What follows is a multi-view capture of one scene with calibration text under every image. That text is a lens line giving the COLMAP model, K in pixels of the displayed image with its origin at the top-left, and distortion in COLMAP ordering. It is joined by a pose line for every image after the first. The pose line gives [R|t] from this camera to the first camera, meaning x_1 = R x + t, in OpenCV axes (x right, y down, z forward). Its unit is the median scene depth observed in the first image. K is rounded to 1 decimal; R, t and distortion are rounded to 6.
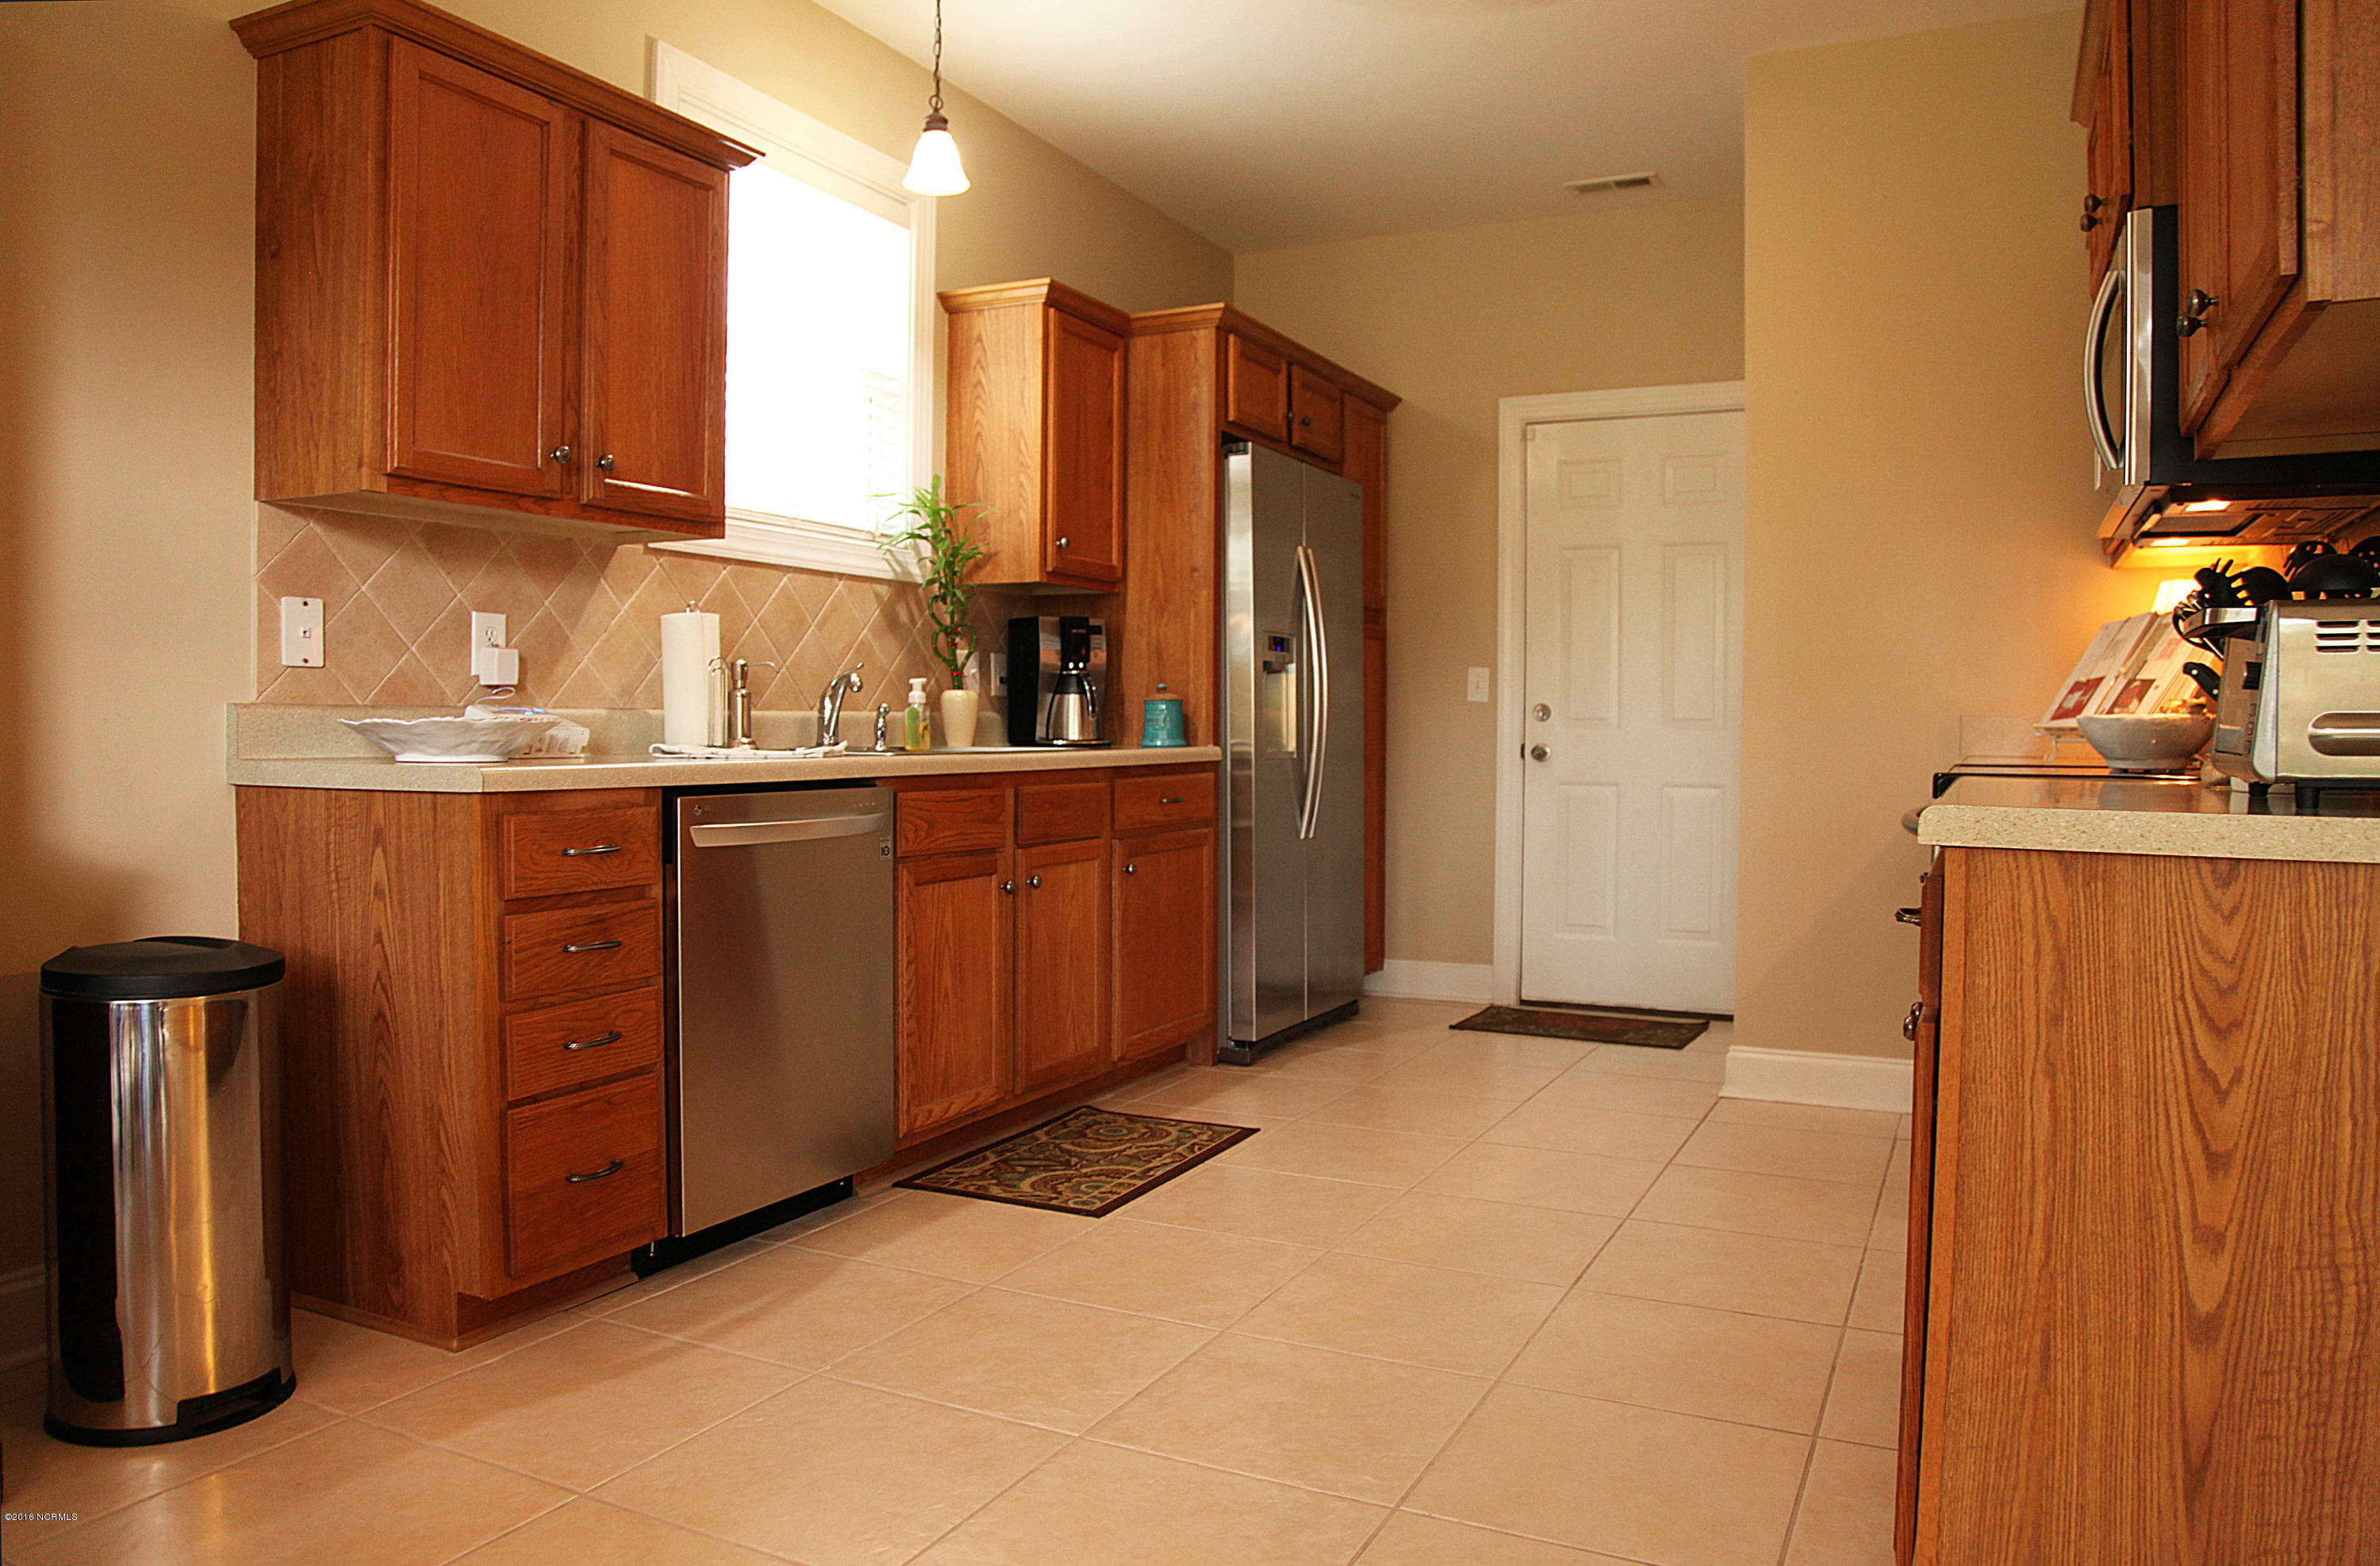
lens RADIAL K [[1659.1, 0, 1189.4], [0, 1659.1, 773.7], [0, 0, 1]] dist [-0.106467, 0.045143]
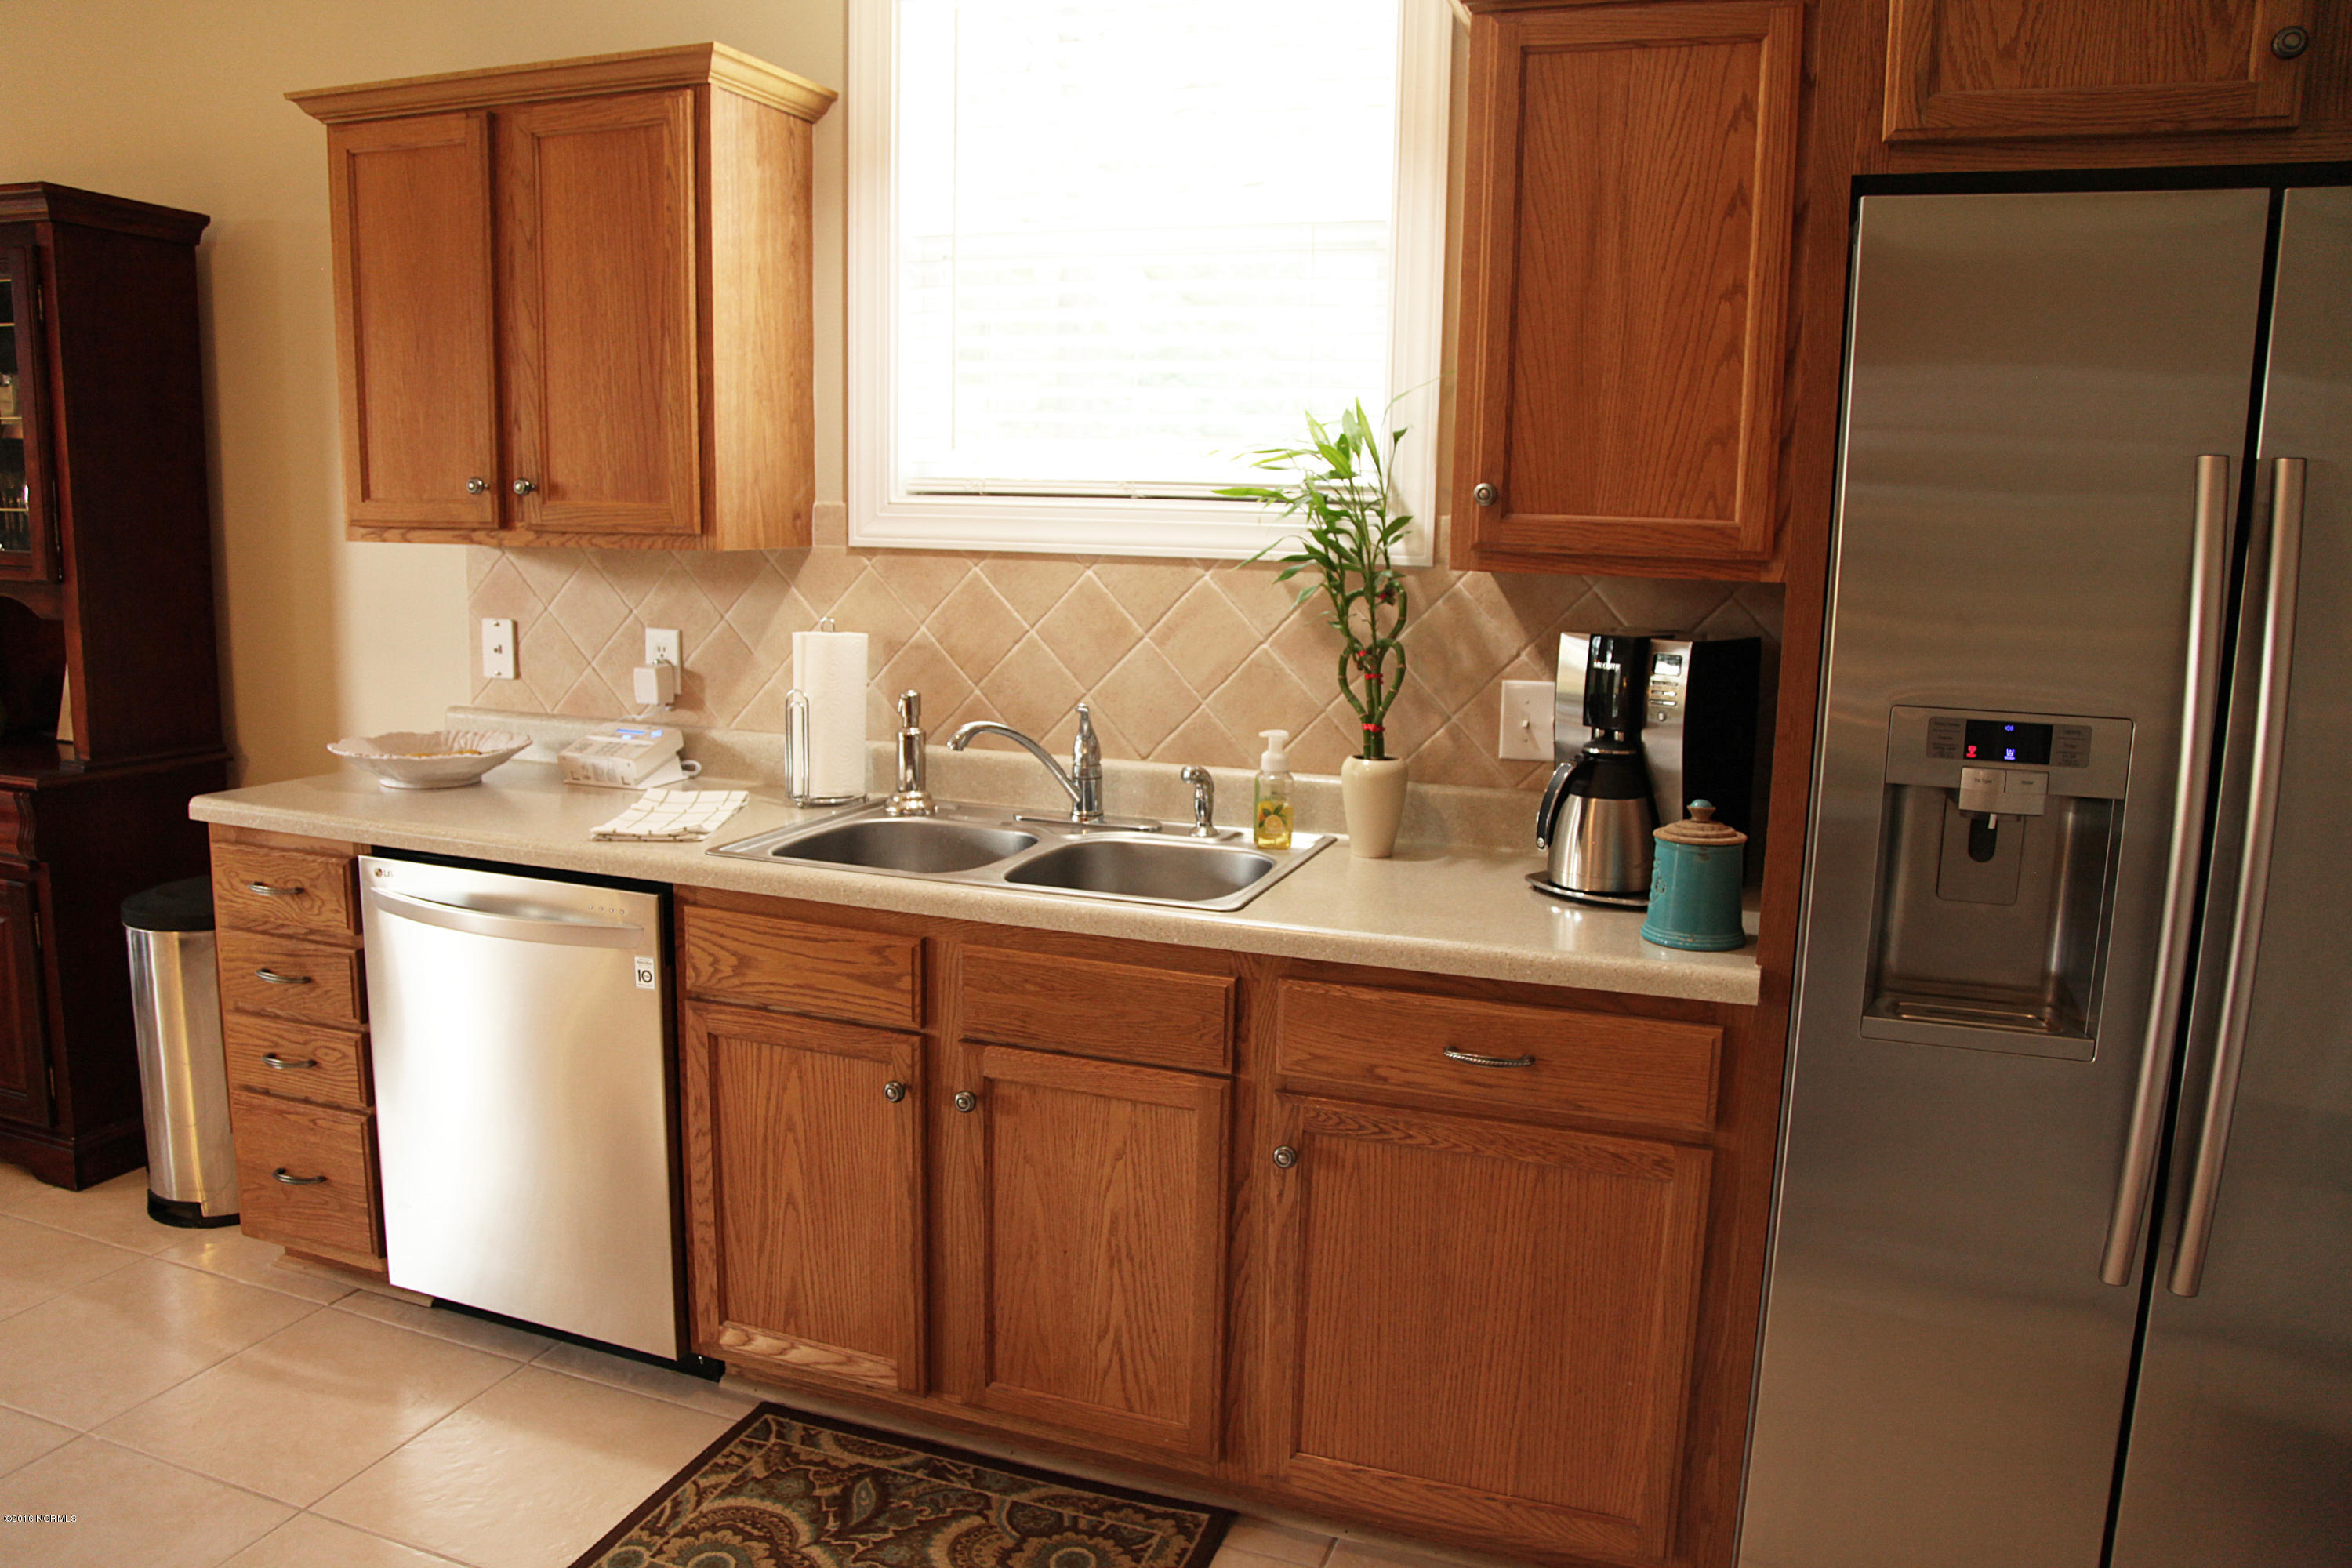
lens RADIAL K [[1639.6, 0, 1179.6], [0, 1639.6, 772.9], [0, 0, 1]] dist [-0.106467, 0.045143]
pose [[0.112288, 0.152252, -0.981942, 0.544614], [-0.053685, 0.987678, 0.147002, -0.163474], [0.992224, 0.036209, 0.119078, 1.126067]]
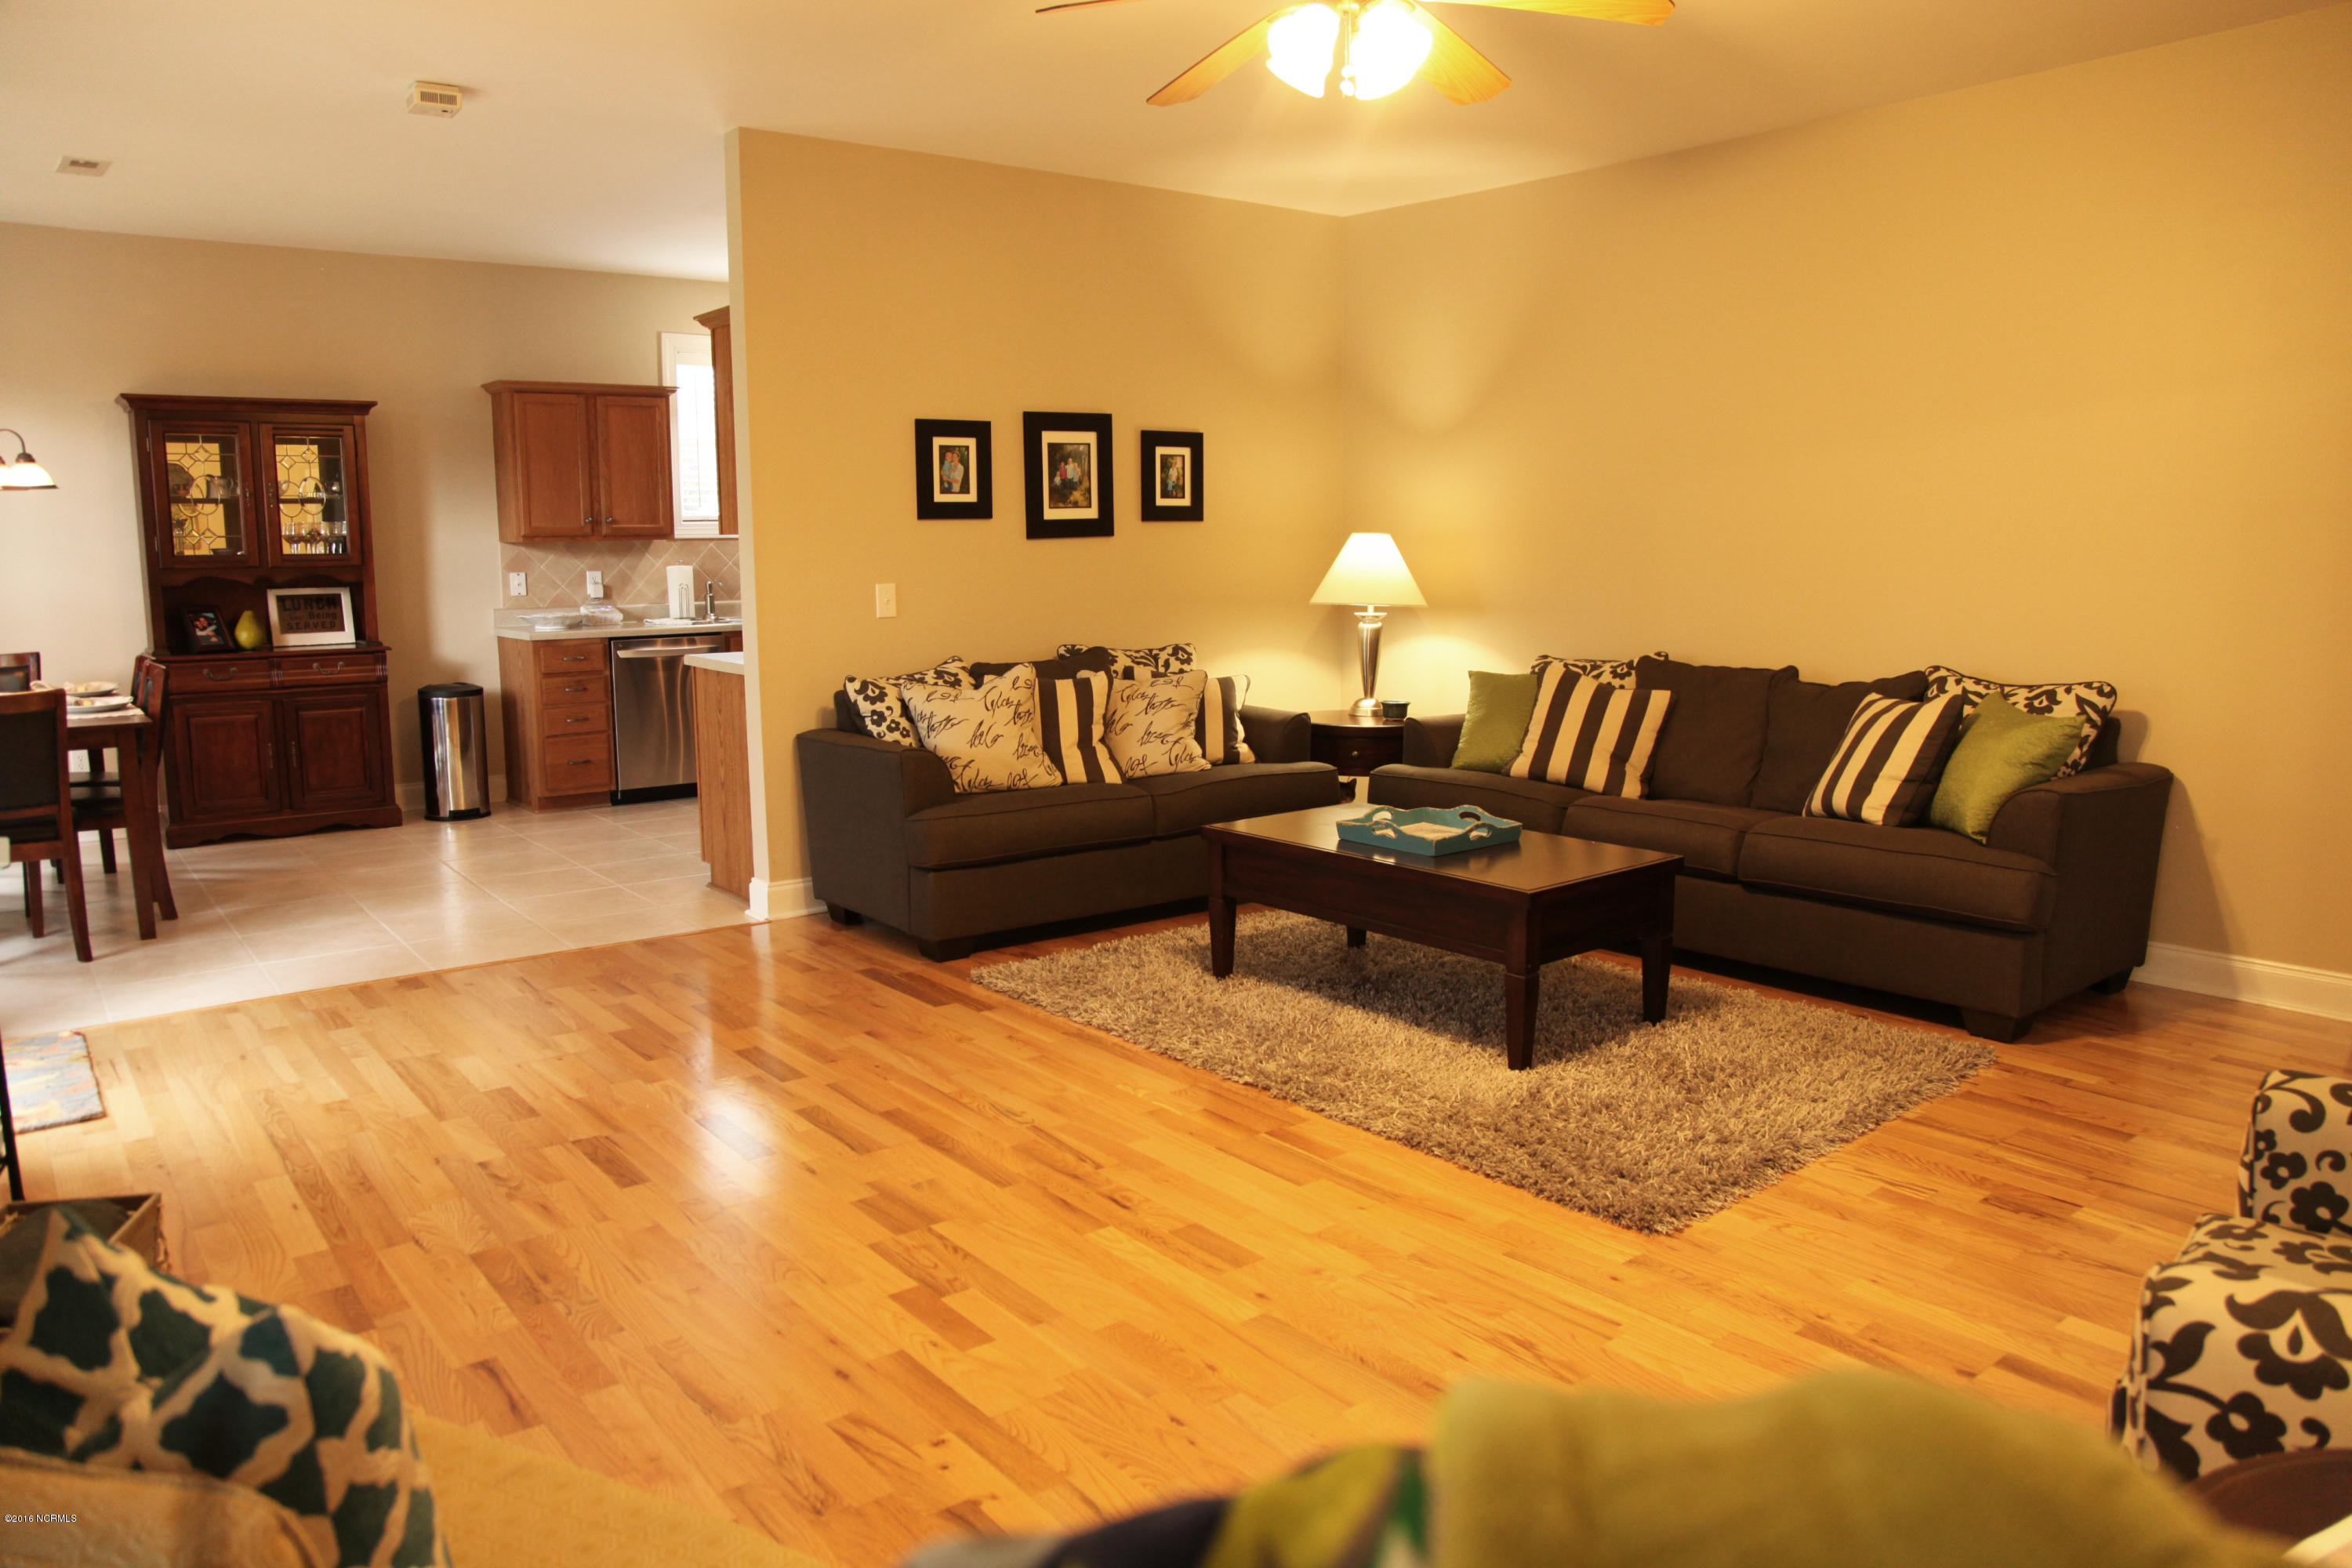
lens RADIAL K [[1639.6, 0, 1176.5], [0, 1639.6, 779.1], [0, 0, 1]] dist [-0.106467, 0.045143]
pose [[0.900809, 0.052661, -0.431010, 1.550793], [-0.002240, 0.993169, 0.116665, -0.066577], [0.434210, -0.104127, 0.894773, -0.986888]]
